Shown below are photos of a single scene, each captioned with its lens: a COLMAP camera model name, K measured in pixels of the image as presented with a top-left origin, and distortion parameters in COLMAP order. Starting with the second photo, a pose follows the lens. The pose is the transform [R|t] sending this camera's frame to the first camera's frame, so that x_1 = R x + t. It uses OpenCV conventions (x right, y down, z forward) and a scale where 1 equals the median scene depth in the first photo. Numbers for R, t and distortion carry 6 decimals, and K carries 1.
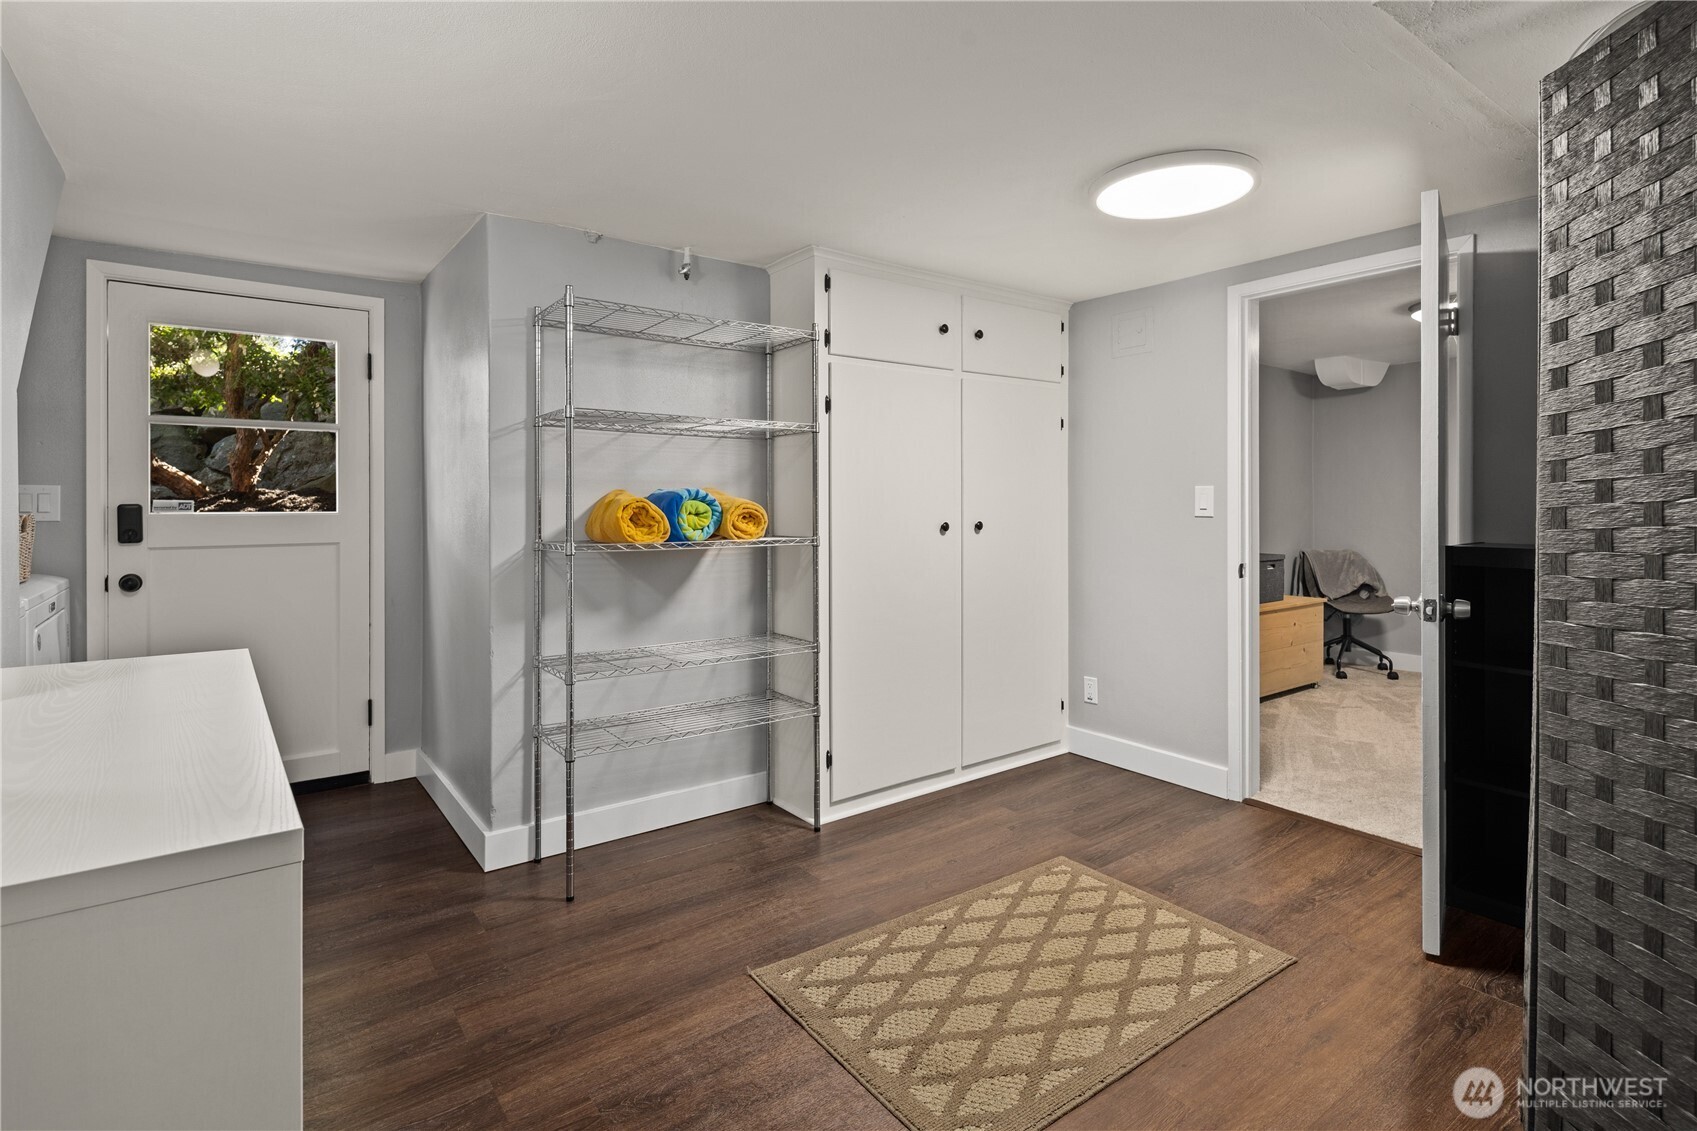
lens RADIAL K [[822.6, 0, 842.9], [0, 822.6, 500.0], [0, 0, 1]] dist [-0.000617, -0.001460]
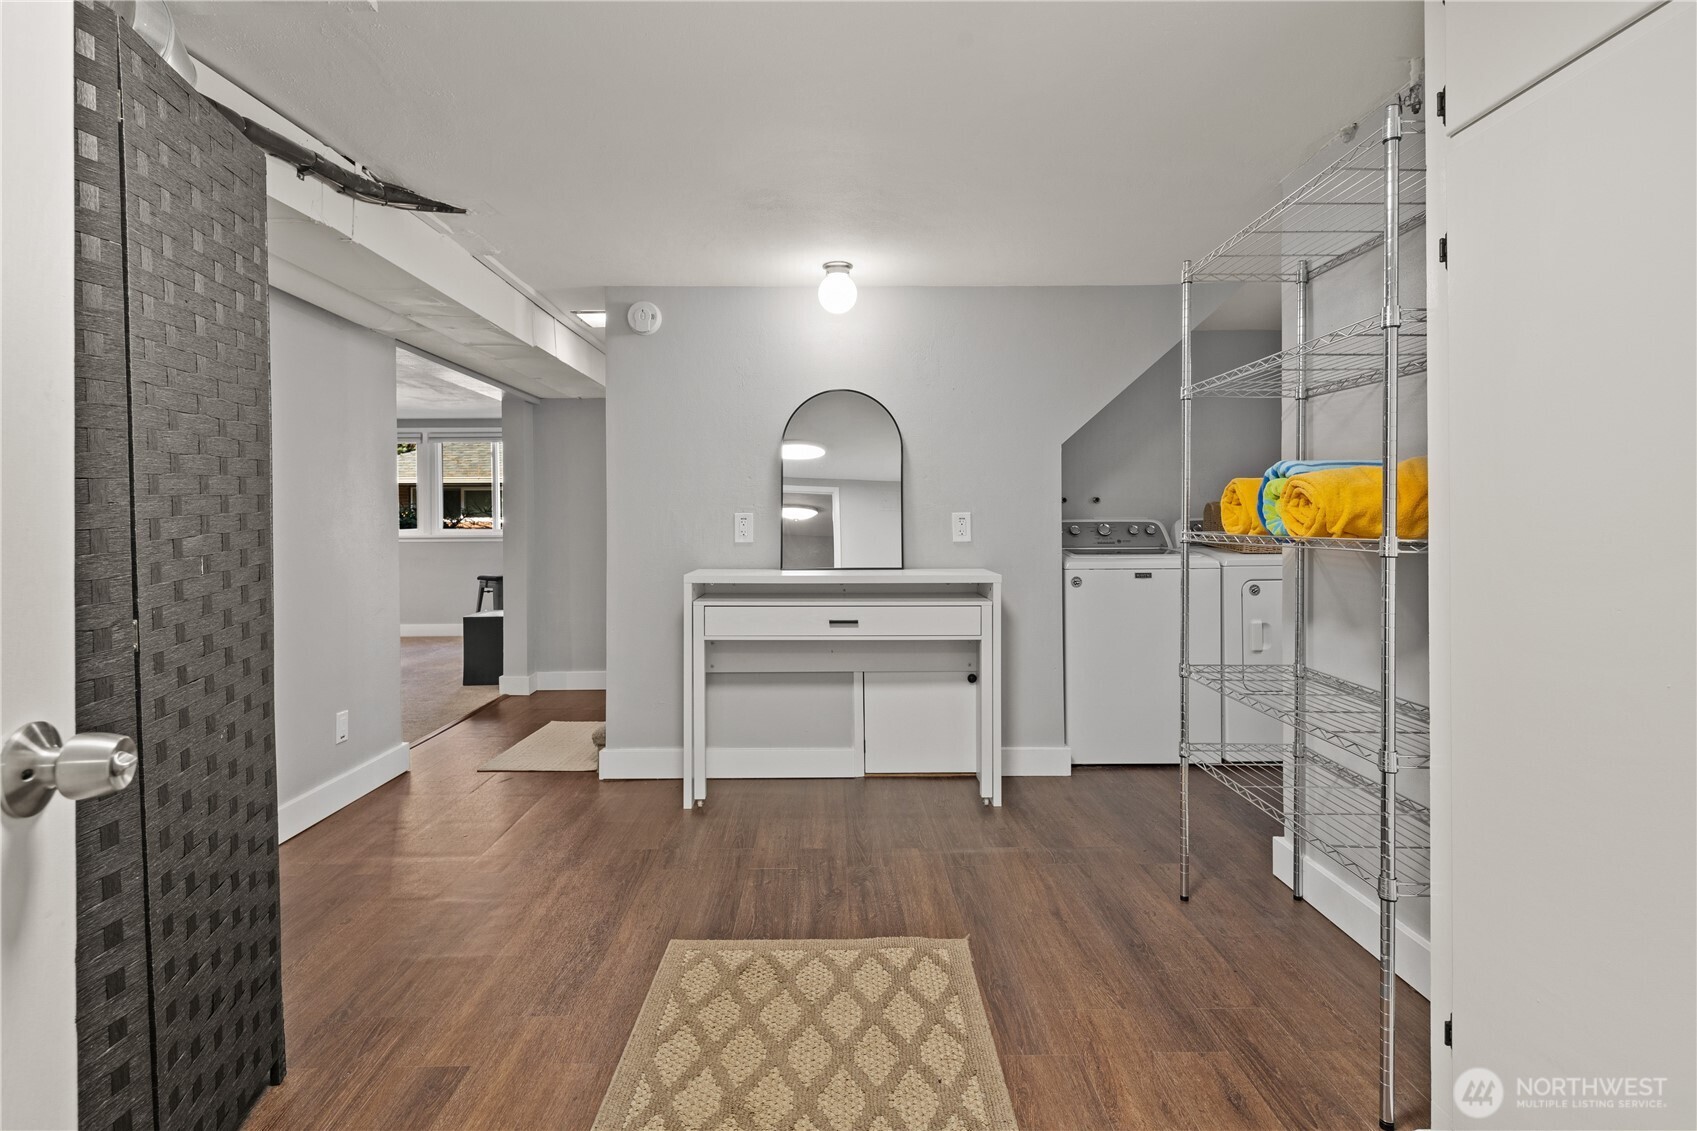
lens RADIAL K [[829.4, 0, 848.0], [0, 829.4, 523.7], [0, 0, 1]] dist [0.001302, 0.000117]
pose [[-0.587025, 0.005339, -0.809551, 0.603084], [0.008608, 0.999963, 0.000352, 0.036178], [0.809523, -0.006762, -0.587049, 1.103647]]
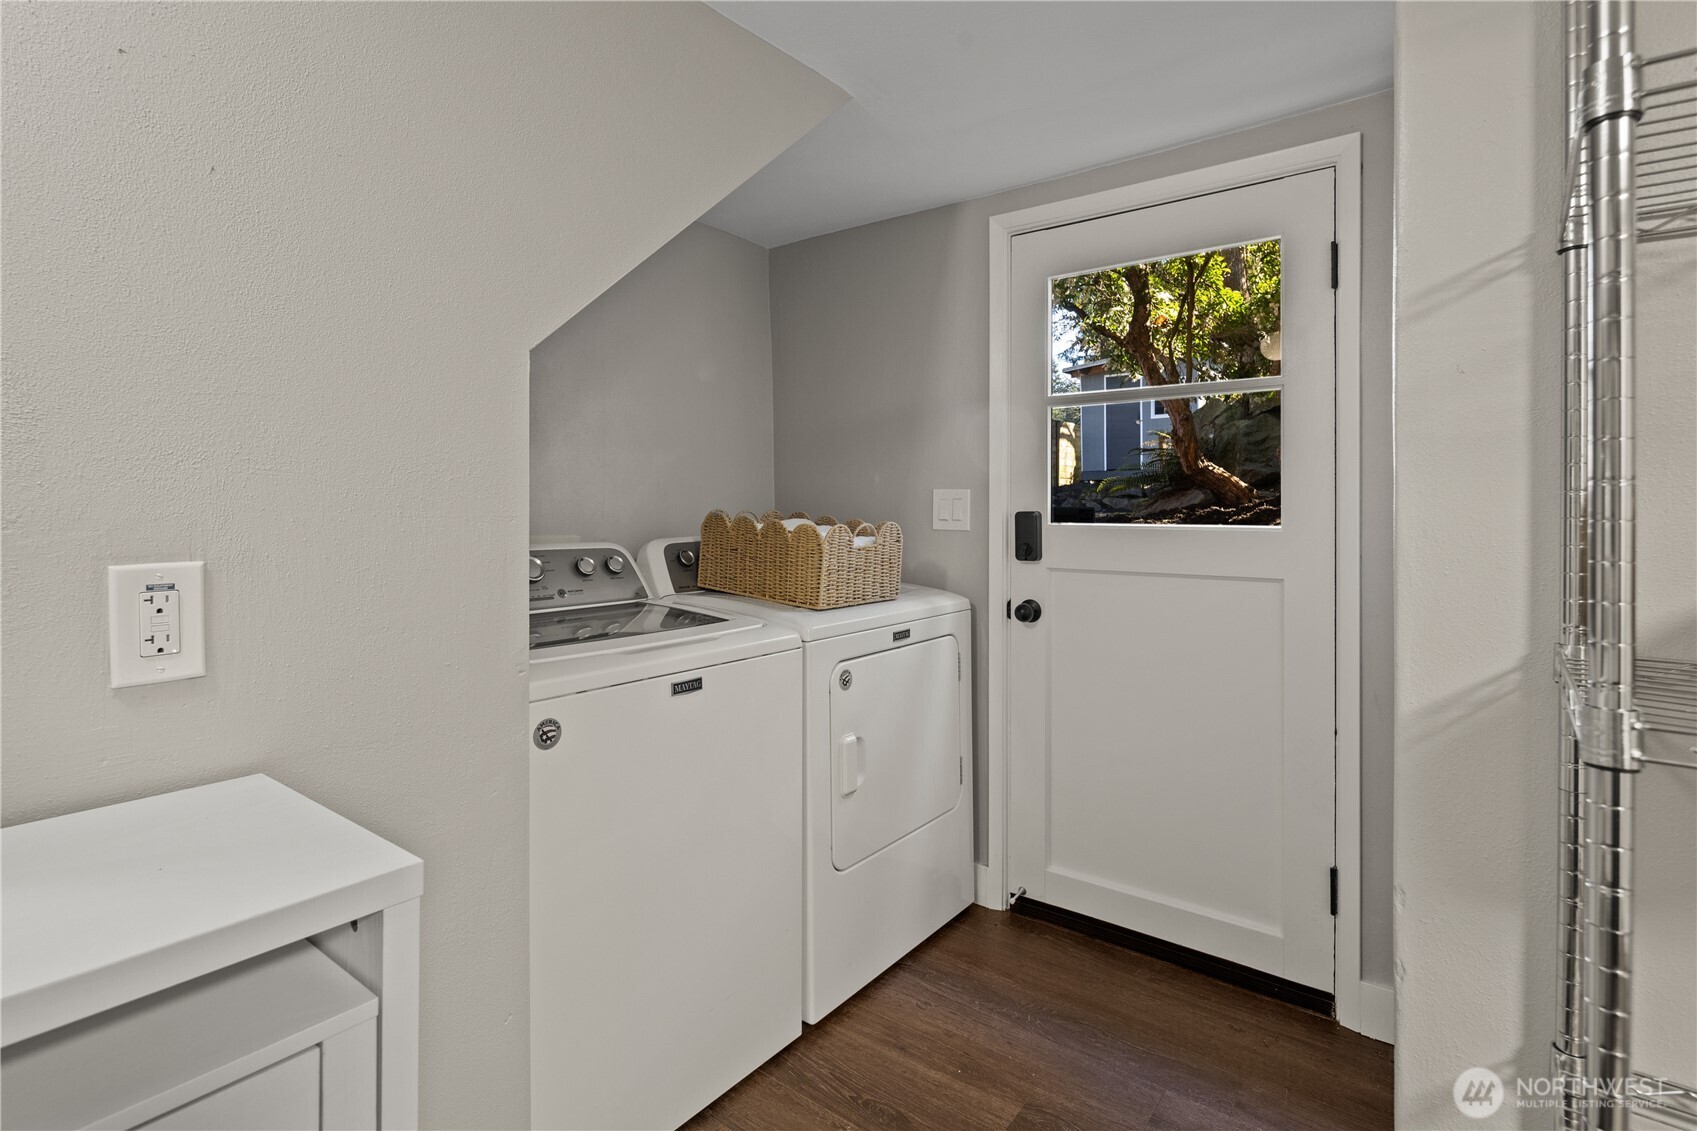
lens RADIAL K [[831.6, 0, 849.8], [0, 831.6, 504.6], [0, 0, 1]] dist [-0.000705, -0.000184]
pose [[0.274544, -0.001355, -0.961573, -0.157681], [-0.000394, 0.999999, -0.001522, -0.000148], [0.961574, 0.000797, 0.274544, 0.662324]]
